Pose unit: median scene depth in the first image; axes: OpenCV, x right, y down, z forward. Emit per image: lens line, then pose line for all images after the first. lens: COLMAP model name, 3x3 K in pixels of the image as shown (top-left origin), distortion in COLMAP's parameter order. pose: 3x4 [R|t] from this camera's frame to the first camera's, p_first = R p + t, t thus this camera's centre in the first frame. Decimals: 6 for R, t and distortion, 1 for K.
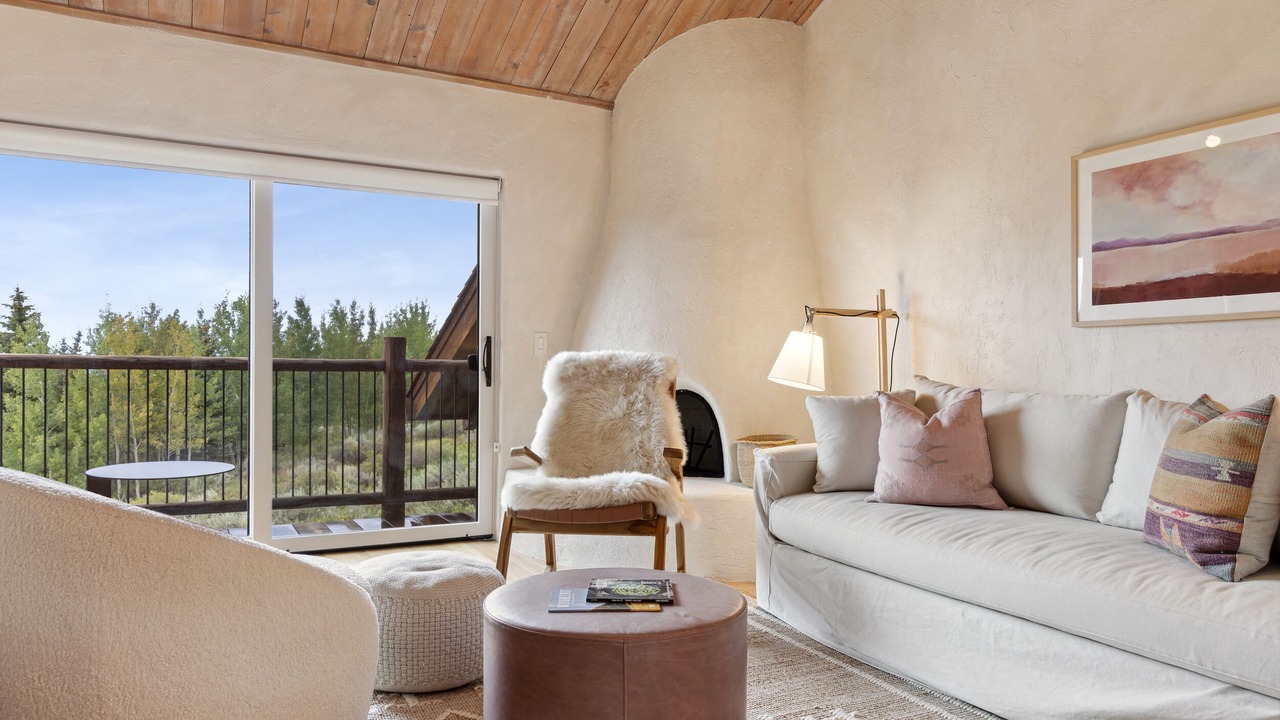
lens RADIAL K [[864.5, 0, 635.2], [0, 864.5, 374.9], [0, 0, 1]] dist [0.004165, 0.000830]
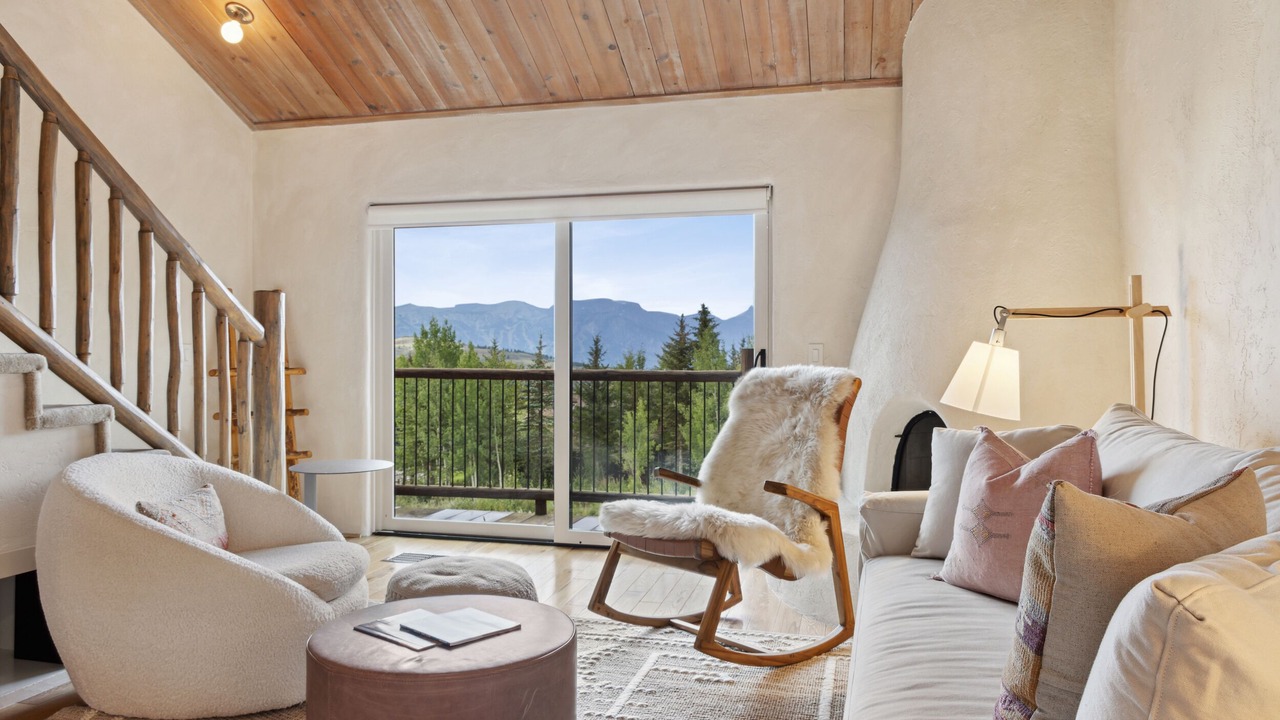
lens RADIAL K [[859.7, 0, 638.3], [0, 859.7, 361.4], [0, 0, 1]] dist [0.002766, -0.000198]
pose [[0.740667, -0.009106, -0.671810, 0.421281], [0.000085, 0.999909, -0.013460, -0.019941], [0.671872, 0.009912, 0.740601, 0.213995]]
